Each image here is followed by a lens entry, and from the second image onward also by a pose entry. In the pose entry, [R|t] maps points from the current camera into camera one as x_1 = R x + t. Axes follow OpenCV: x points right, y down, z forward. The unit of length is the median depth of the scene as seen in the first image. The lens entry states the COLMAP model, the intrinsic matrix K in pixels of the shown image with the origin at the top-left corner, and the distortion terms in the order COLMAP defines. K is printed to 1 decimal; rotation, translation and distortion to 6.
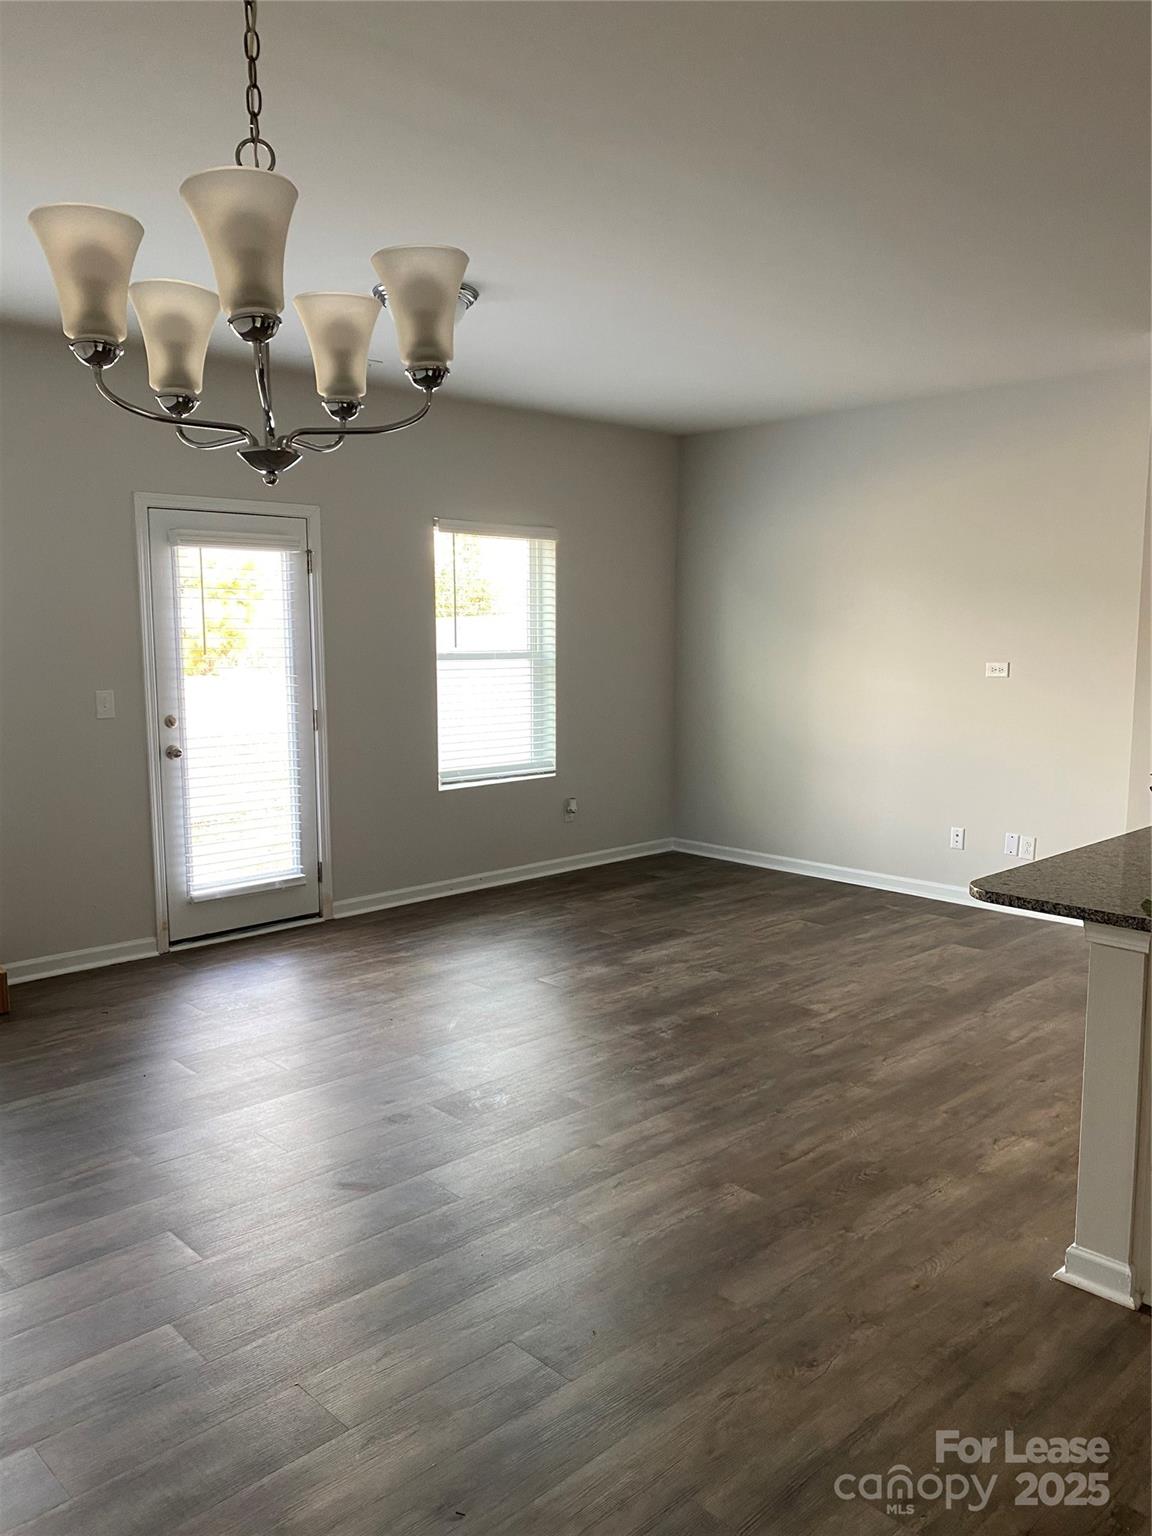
lens RADIAL K [[1160.6, 0, 579.2], [0, 1160.6, 768.4], [0, 0, 1]] dist [0.017255, -0.039609]
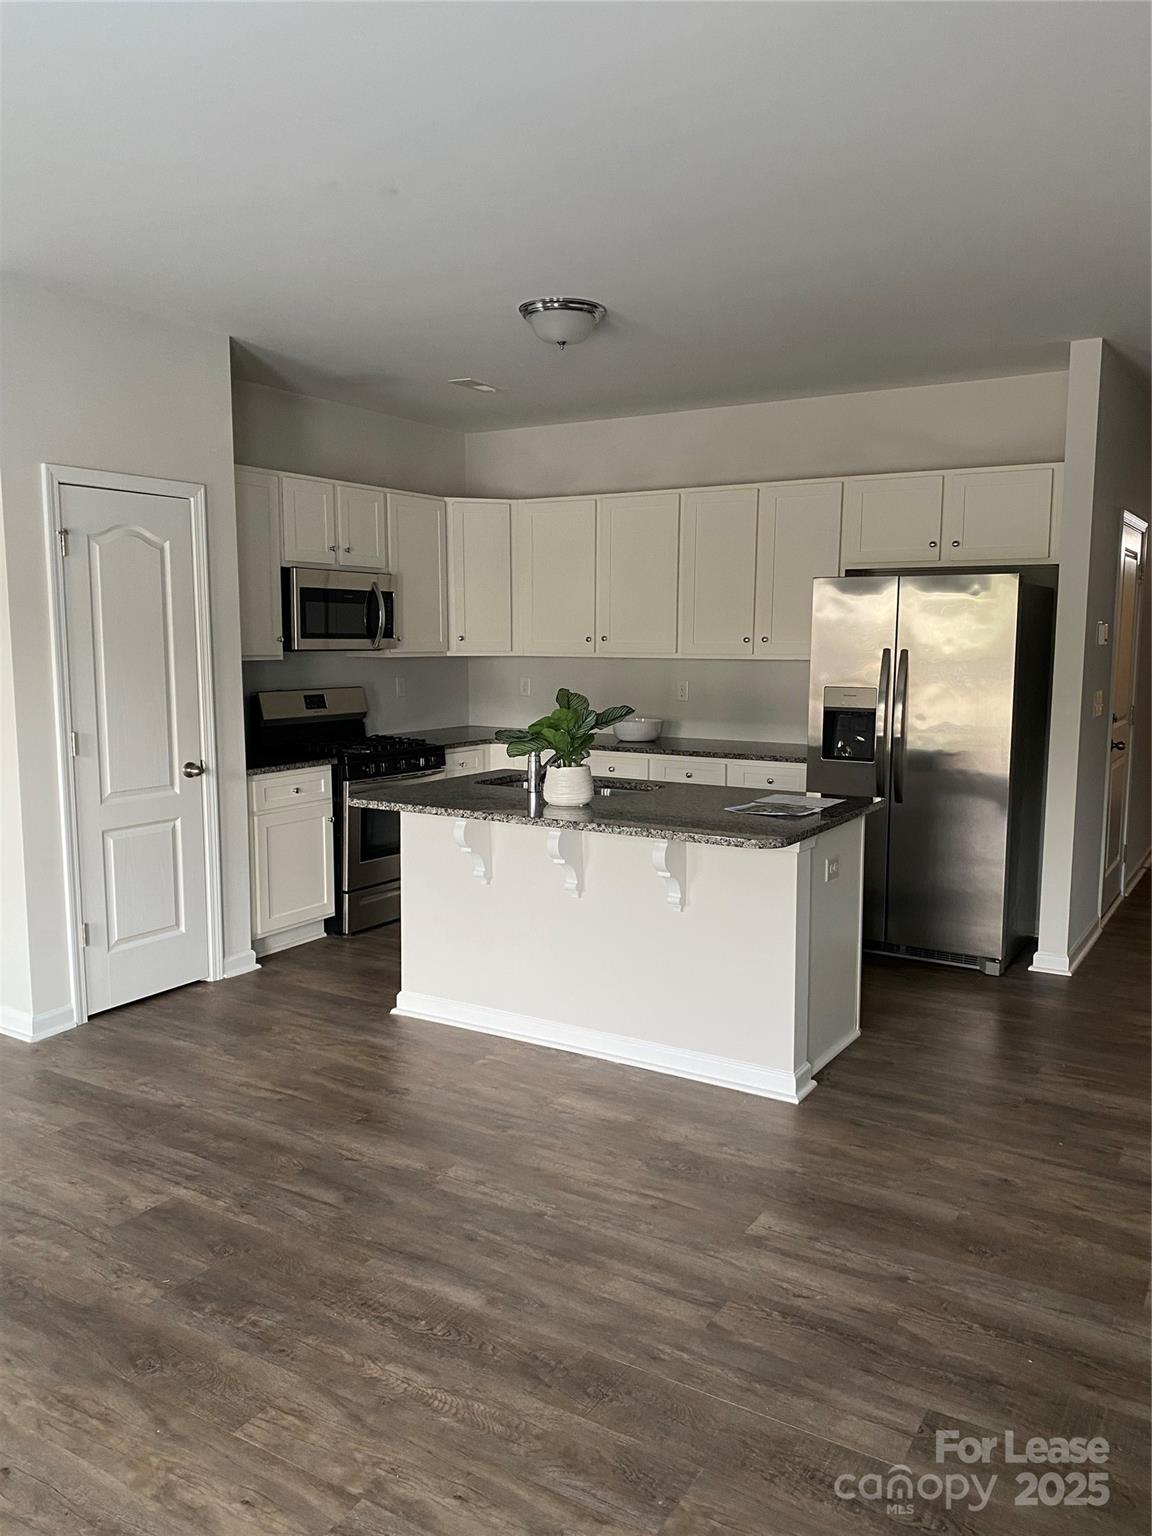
lens RADIAL K [[1160.6, 0, 575.7], [0, 1160.6, 768.5], [0, 0, 1]] dist [0.017255, -0.039609]
pose [[-0.249259, -0.112191, 0.961916, -0.533460], [0.119851, 0.982058, 0.145597, -0.118559], [-0.960992, 0.151578, -0.231341, 1.015005]]
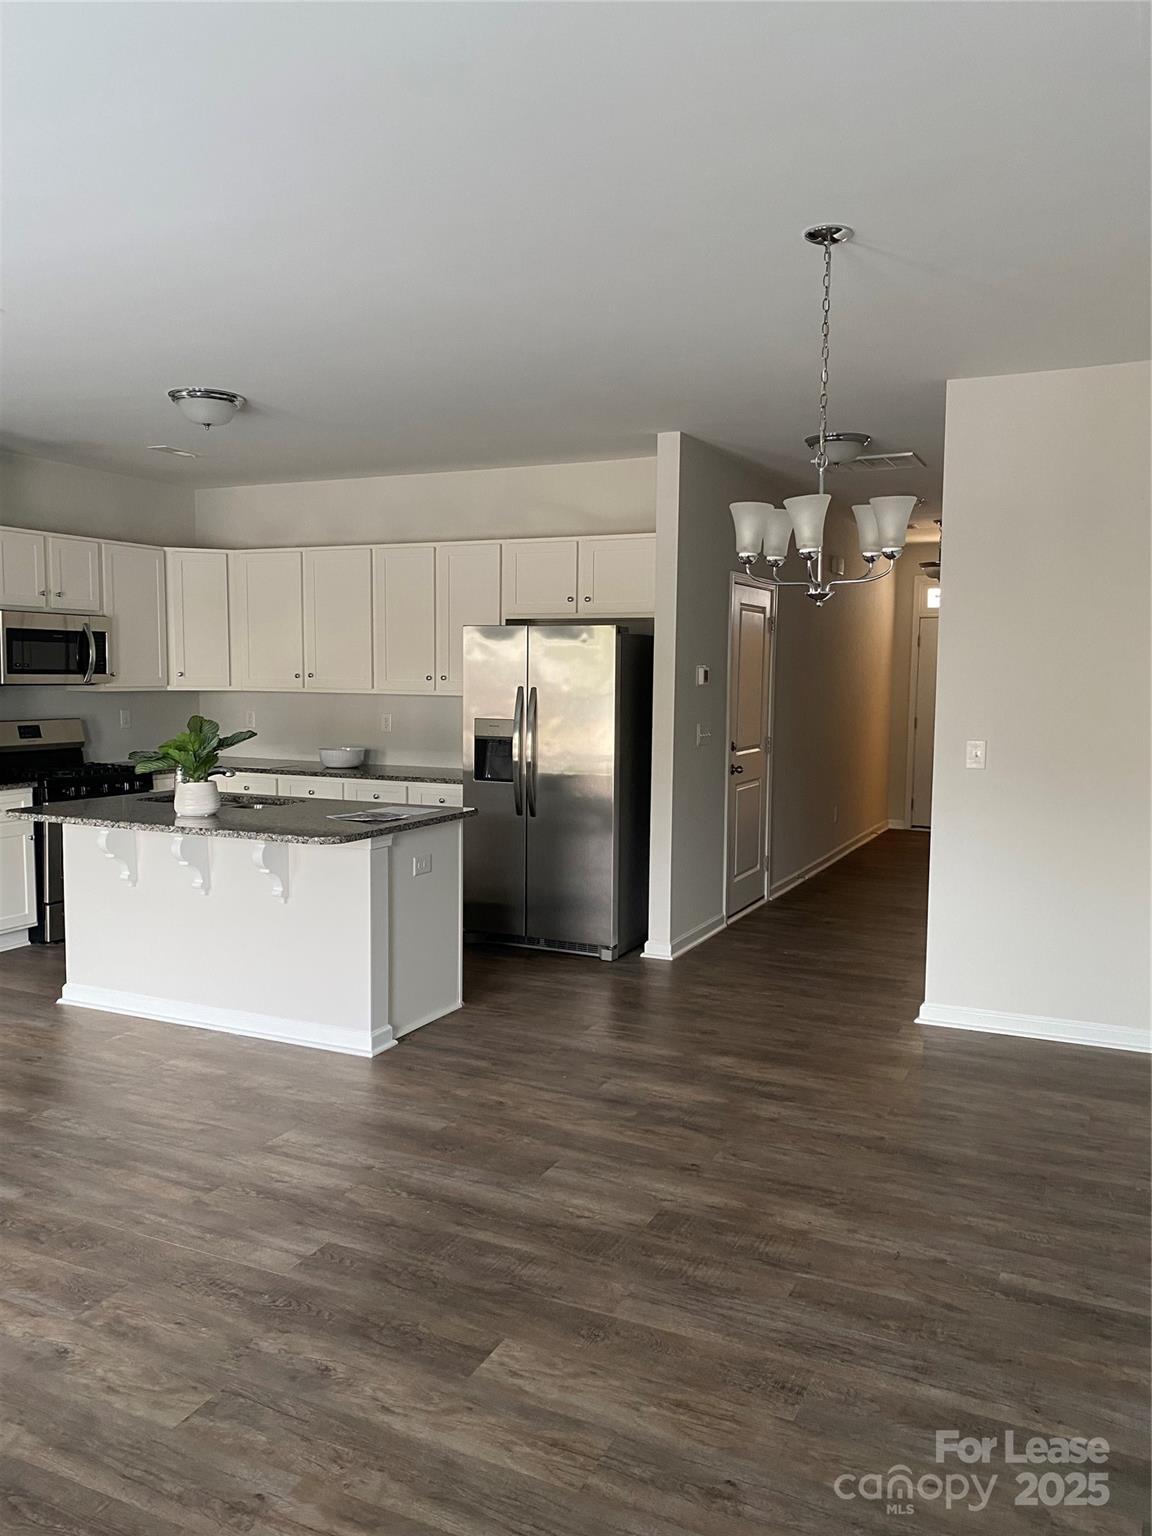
lens RADIAL K [[1160.6, 0, 590.2], [0, 1160.6, 771.7], [0, 0, 1]] dist [0.017255, -0.039609]
pose [[-0.366105, -0.081281, 0.927017, -0.813073], [0.107448, 0.985823, 0.128872, -0.095825], [-0.924350, 0.146786, -0.352181, 0.833504]]
